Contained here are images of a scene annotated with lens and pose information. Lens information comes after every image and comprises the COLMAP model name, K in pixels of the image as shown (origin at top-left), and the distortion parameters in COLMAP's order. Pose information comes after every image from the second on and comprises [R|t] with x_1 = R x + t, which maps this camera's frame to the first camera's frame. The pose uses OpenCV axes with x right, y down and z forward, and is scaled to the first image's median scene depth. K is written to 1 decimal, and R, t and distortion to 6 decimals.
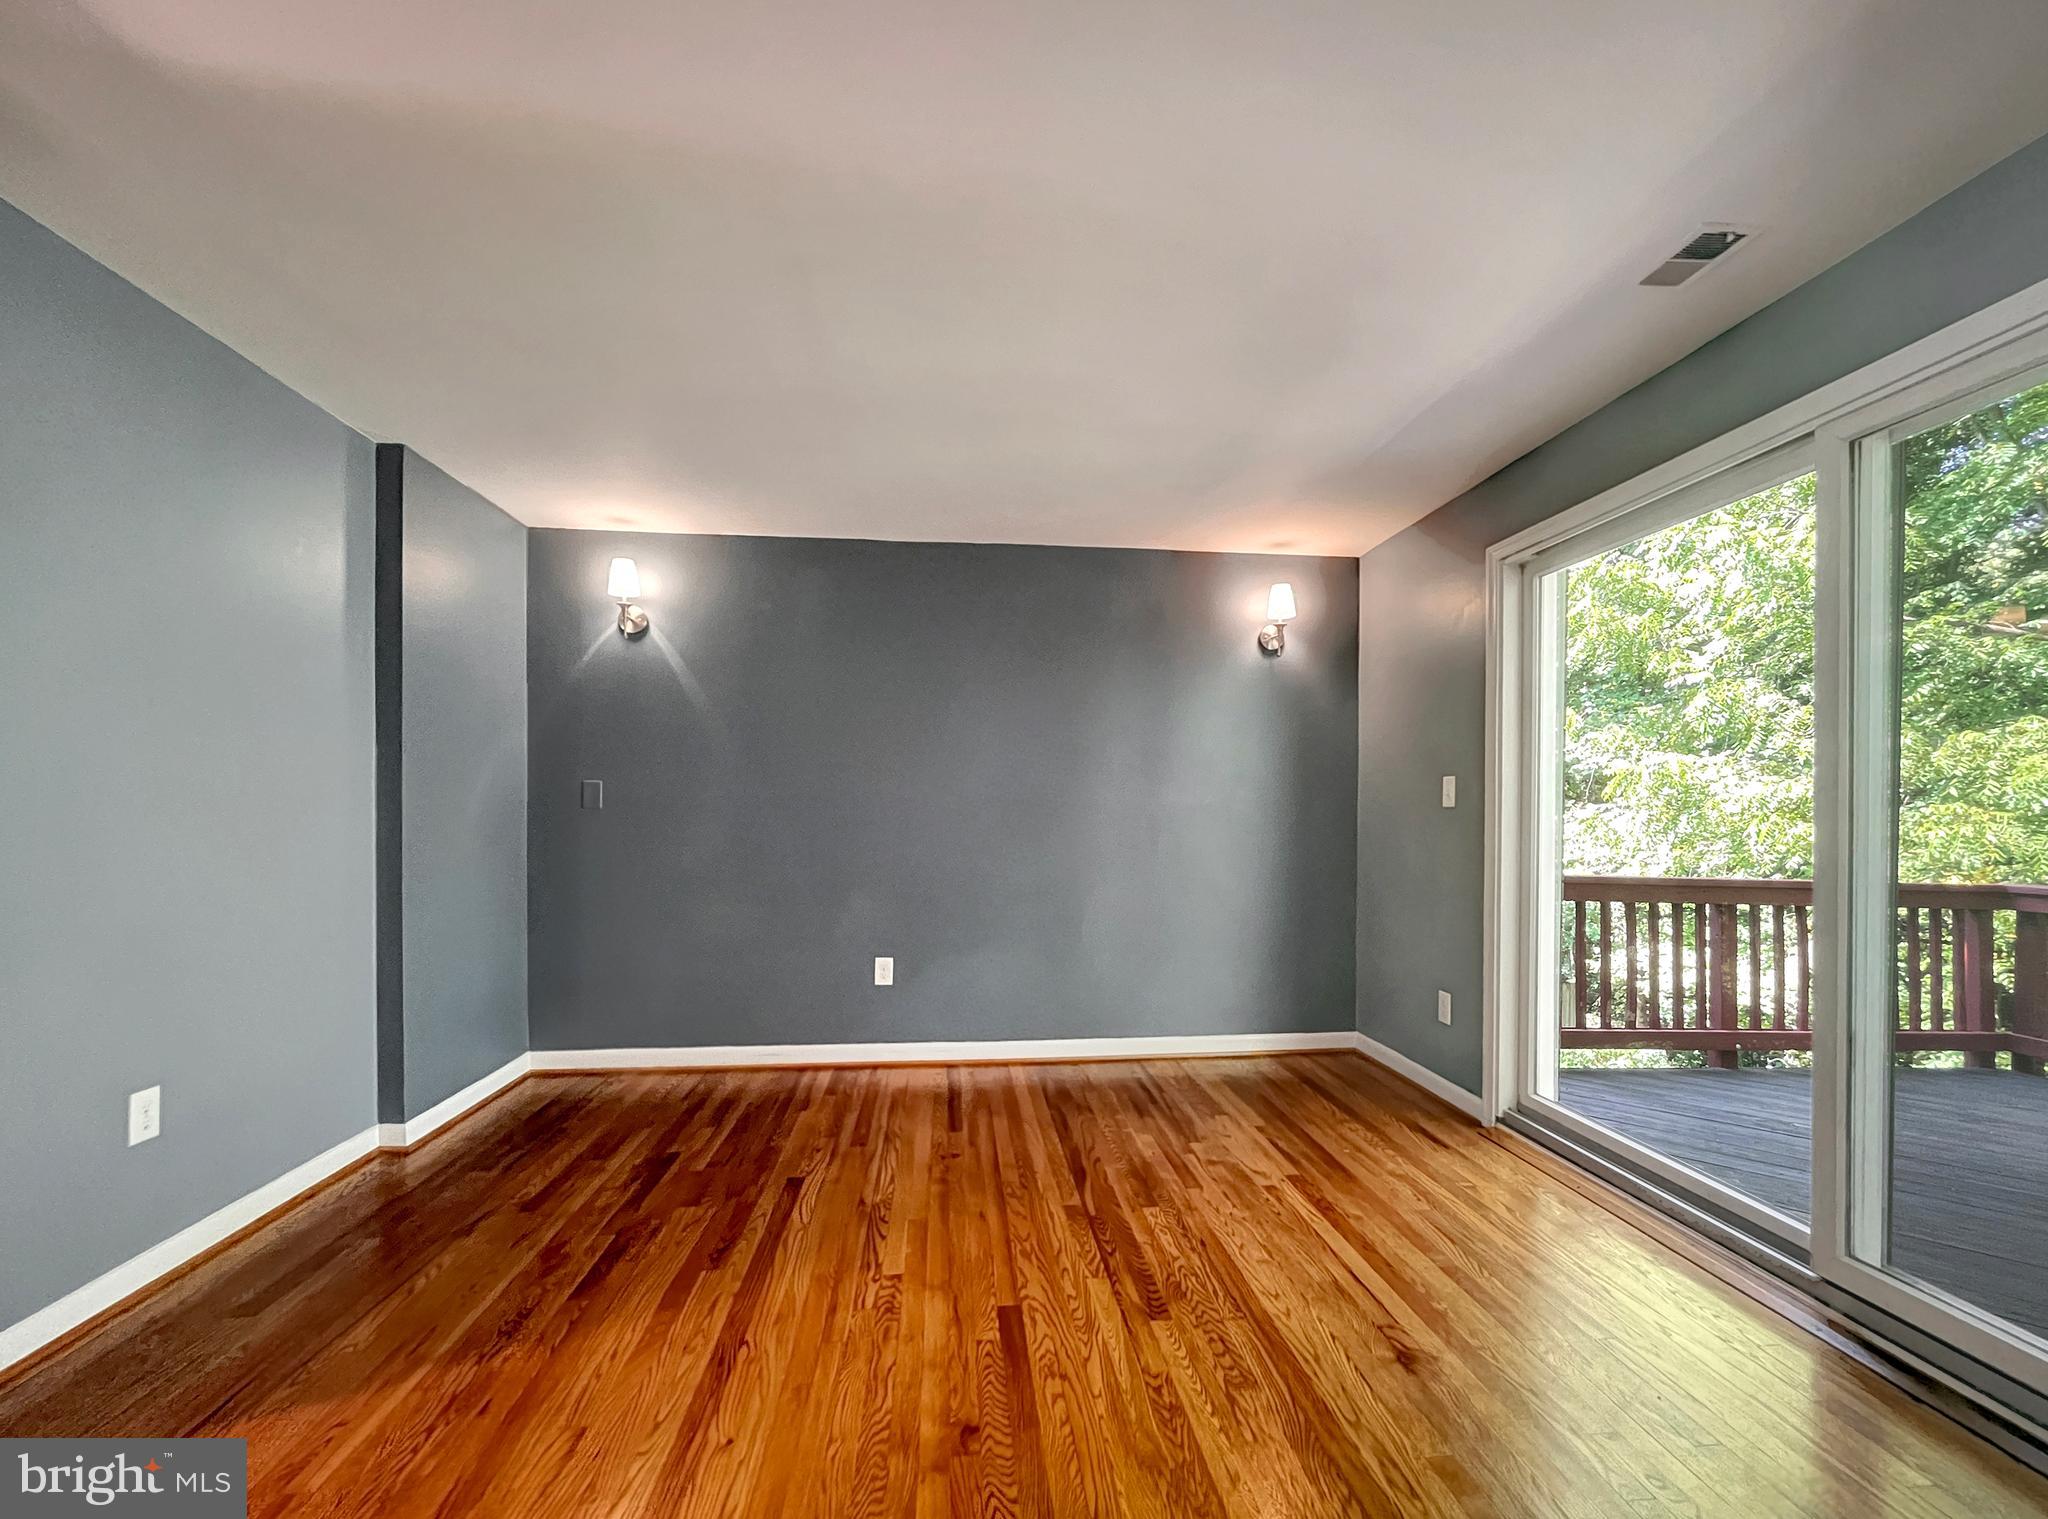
lens RADIAL K [[891.9, 0, 1026.0], [0, 891.9, 798.7], [0, 0, 1]] dist [0.000795, 0.000072]
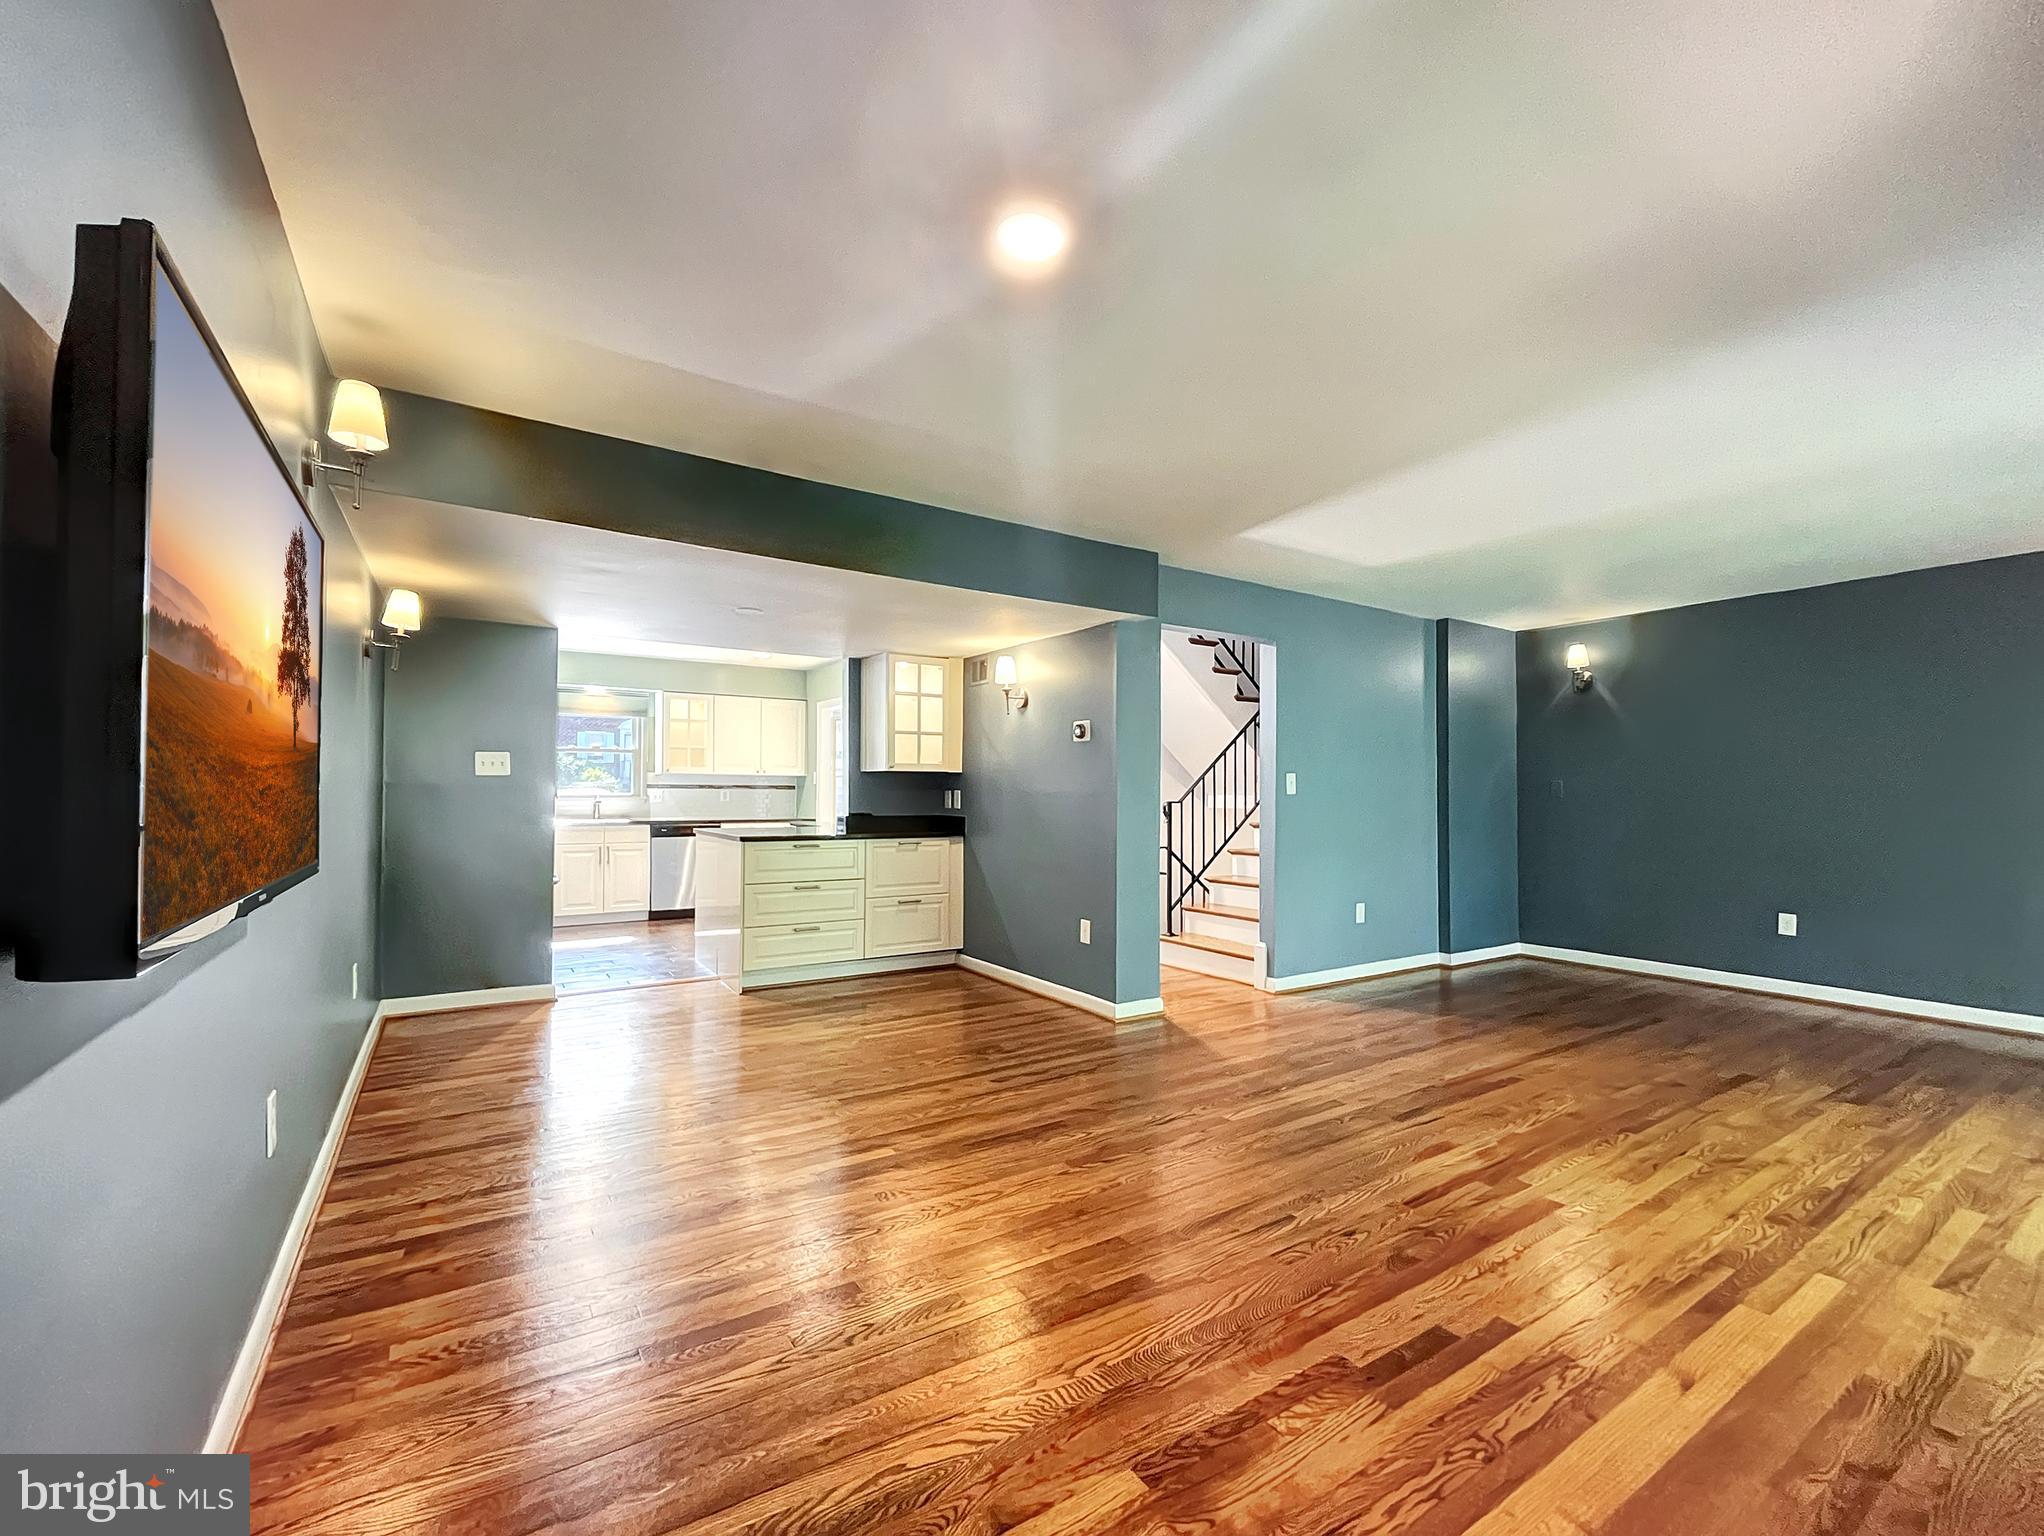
lens RADIAL K [[849.3, 0, 1017.4], [0, 849.3, 792.0], [0, 0, 1]] dist [-0.018270, 0.000026]
pose [[0.457420, -0.009864, -0.889196, 0.439495], [0.003281, 0.999950, -0.009404, 0.004619], [0.889245, 0.001384, 0.457430, -0.588782]]
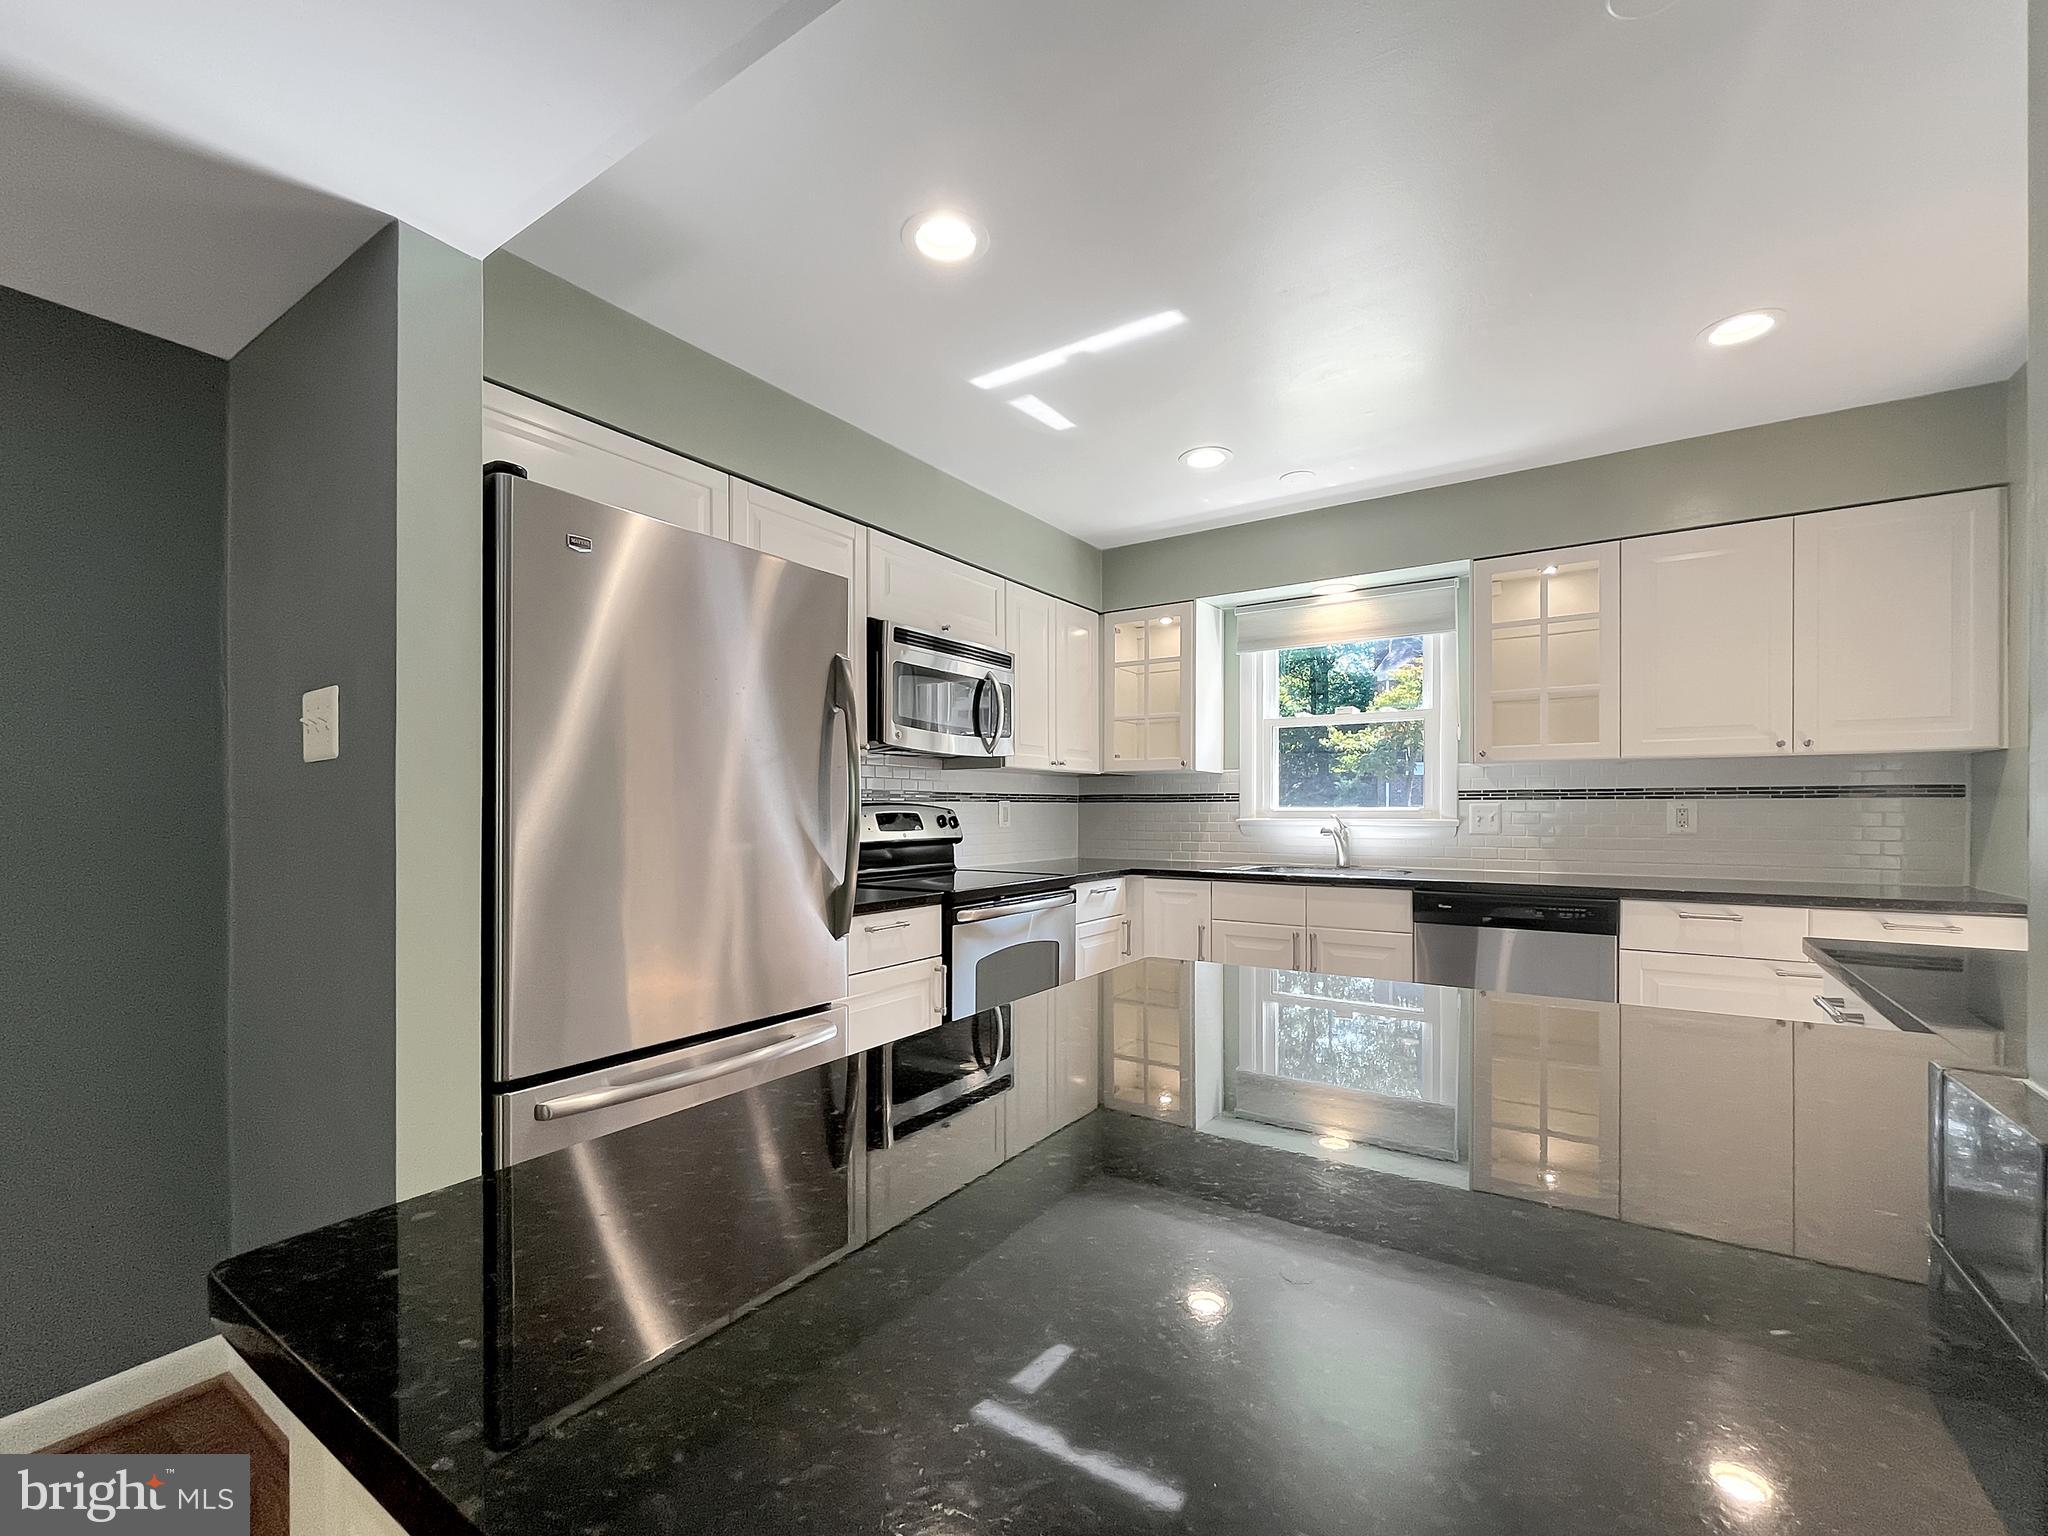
lens RADIAL K [[864.2, 0, 1024.9], [0, 864.2, 818.7], [0, 0, 1]] dist [0.002347, 0.000445]
pose [[-0.636097, -0.000495, -0.771609, -0.861946], [-0.001114, 0.999999, 0.000277, -0.006907], [0.771608, 0.001036, -0.636097, -0.205006]]
